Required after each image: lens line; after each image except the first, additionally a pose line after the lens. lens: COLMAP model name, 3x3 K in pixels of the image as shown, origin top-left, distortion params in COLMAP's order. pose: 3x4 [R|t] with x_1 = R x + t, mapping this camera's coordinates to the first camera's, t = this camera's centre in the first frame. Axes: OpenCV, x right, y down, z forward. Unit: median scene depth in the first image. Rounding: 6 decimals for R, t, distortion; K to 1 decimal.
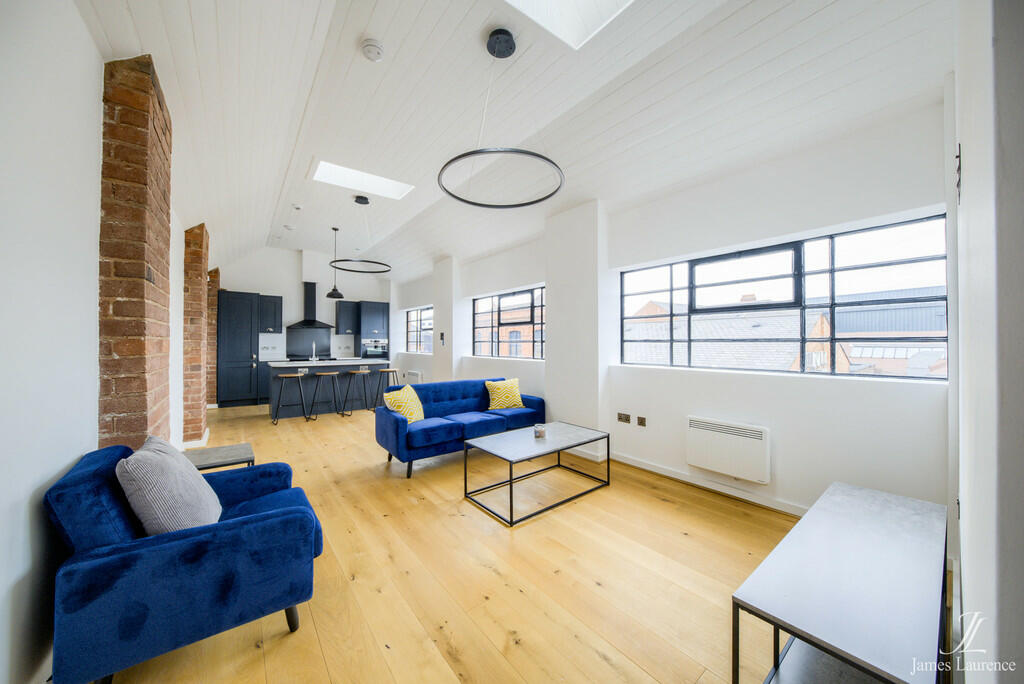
lens RADIAL K [[348.8, 0, 512.0], [0, 348.8, 342.0], [0, 0, 1]] dist [-0.041154, 0.000004]
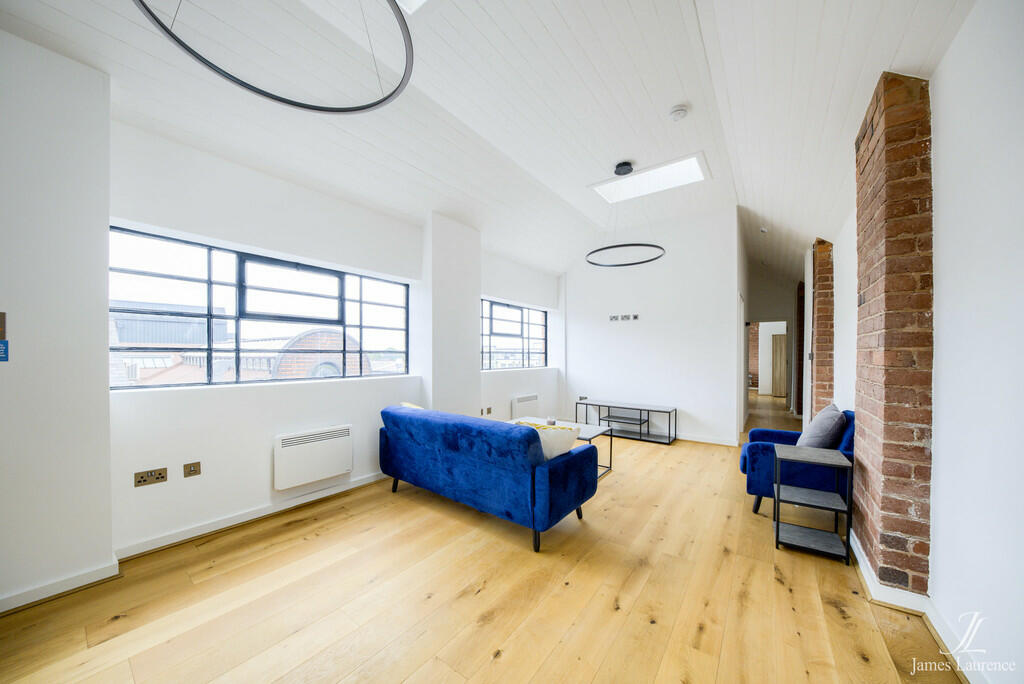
lens RADIAL K [[350.1, 0, 513.8], [0, 350.1, 356.1], [0, 0, 1]] dist [-0.001573, -0.000067]
pose [[-0.271505, -0.005660, 0.962420, -0.564203], [-0.005877, 0.999974, 0.004223, 0.002395], [-0.962419, -0.004510, -0.271531, 0.725920]]
